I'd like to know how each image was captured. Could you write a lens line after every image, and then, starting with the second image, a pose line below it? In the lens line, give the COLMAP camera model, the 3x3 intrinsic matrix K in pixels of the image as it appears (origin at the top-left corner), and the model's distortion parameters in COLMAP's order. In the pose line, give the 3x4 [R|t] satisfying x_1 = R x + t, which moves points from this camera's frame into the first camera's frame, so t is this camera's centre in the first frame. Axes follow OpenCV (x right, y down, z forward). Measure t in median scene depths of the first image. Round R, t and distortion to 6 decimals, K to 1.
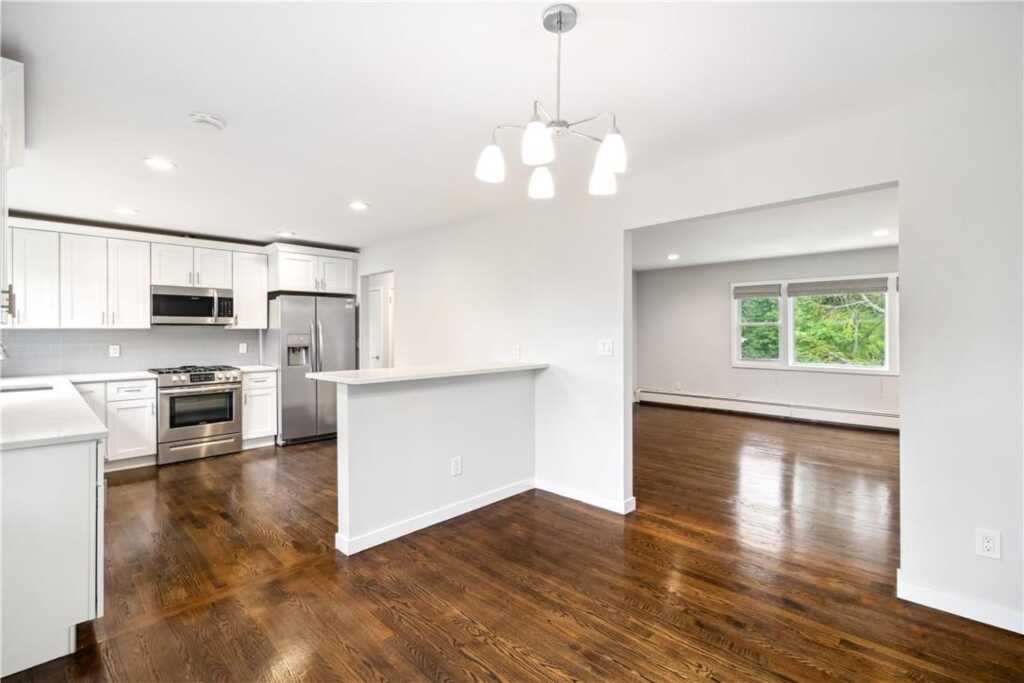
lens RADIAL K [[464.8, 0, 512.0], [0, 464.8, 332.9], [0, 0, 1]] dist [-0.002170, -0.000062]
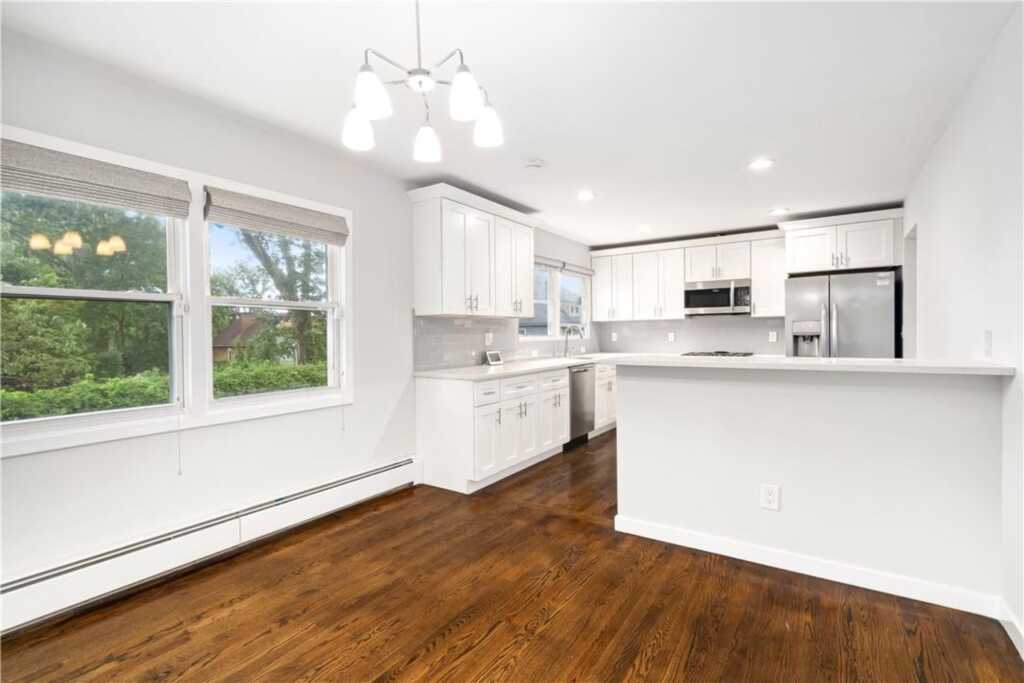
lens RADIAL K [[465.2, 0, 512.0], [0, 465.2, 341.5], [0, 0, 1]] dist [-0.021166, 0.000155]
pose [[0.174034, 0.017476, -0.984585, 0.330957], [0.011019, 0.999745, 0.019693, 0.020474], [0.984678, -0.014276, 0.173797, 0.325061]]
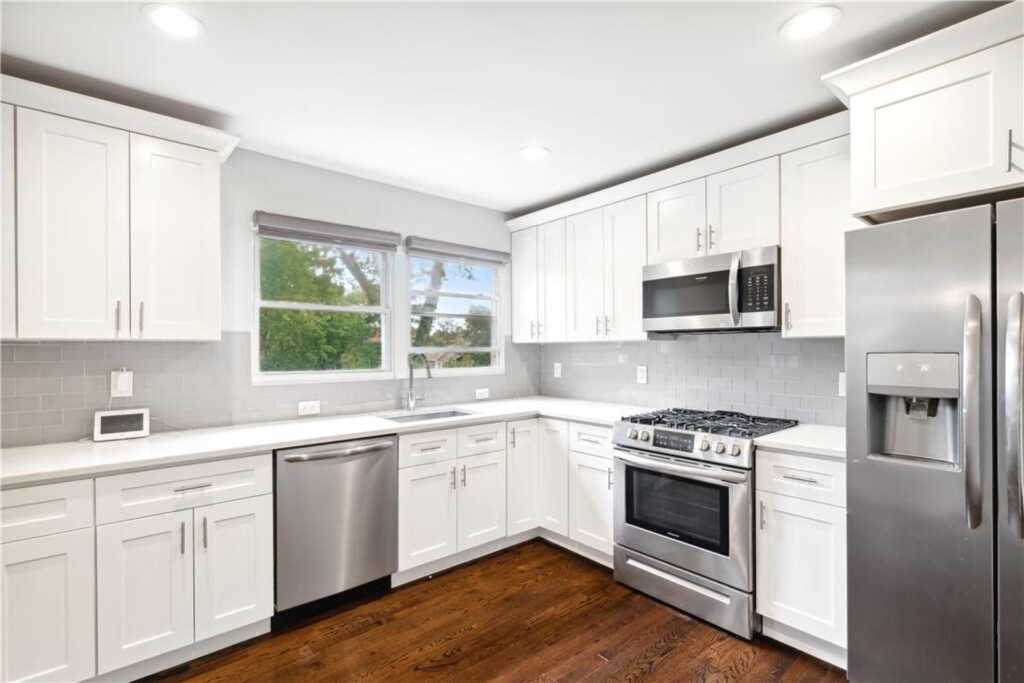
lens RADIAL K [[470.7, 0, 517.2], [0, 470.7, 349.6], [0, 0, 1]] dist [0.000633, 0.000510]
pose [[-0.098298, 0.005991, -0.995139, -0.161011], [0.004452, 0.999975, 0.005581, -0.001601], [0.995147, -0.003882, -0.098322, 0.858224]]
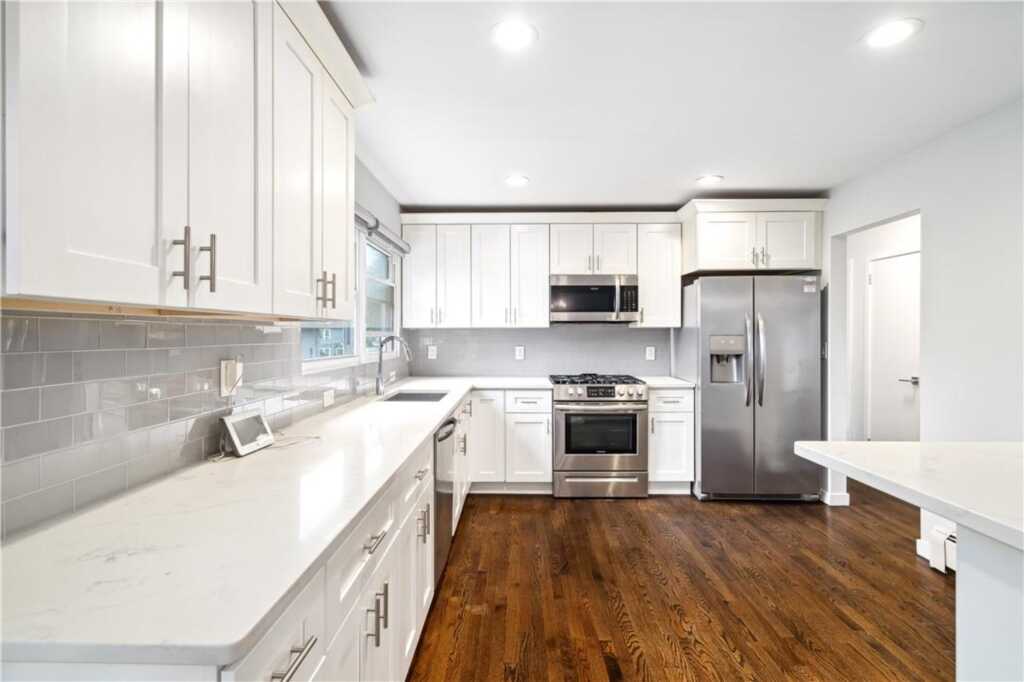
lens RADIAL K [[469.4, 0, 509.6], [0, 469.4, 334.9], [0, 0, 1]] dist [-0.002618, -0.000242]
pose [[0.679589, 0.004224, -0.733581, -0.200747], [-0.002502, 0.999991, 0.003439, 0.001155], [0.733588, -0.000502, 0.679594, 0.359094]]
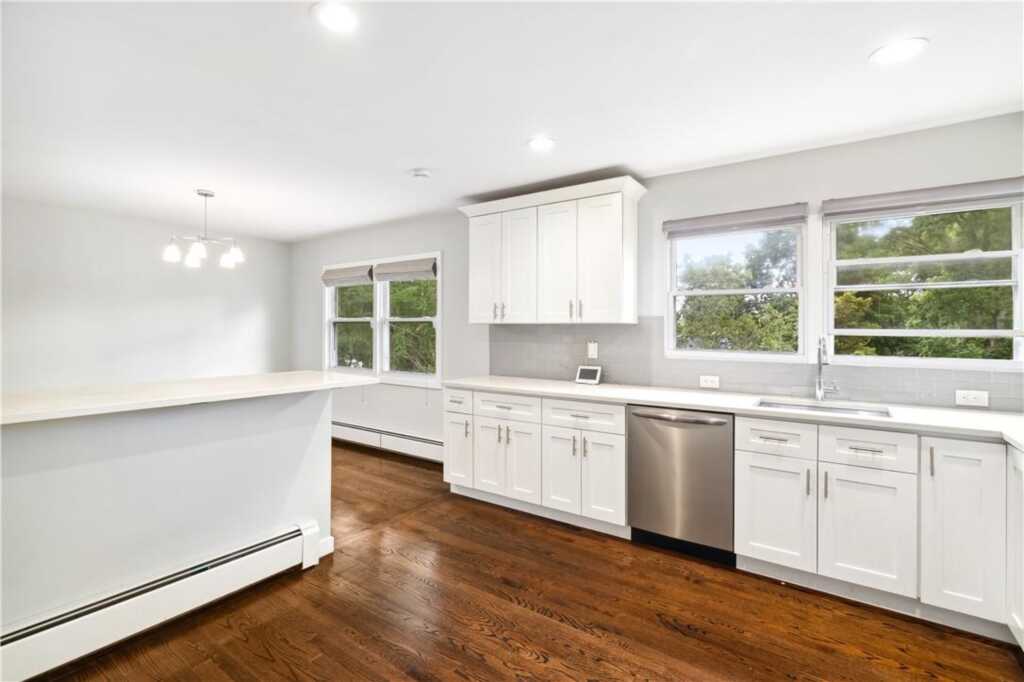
lens RADIAL K [[471.1, 0, 517.6], [0, 471.1, 336.5], [0, 0, 1]] dist [-0.001046, 0.000587]
pose [[-0.986187, -0.004515, -0.165572, -0.334889], [-0.006290, 0.999928, 0.010198, 0.003998], [0.165514, 0.011098, -0.986145, 1.135177]]
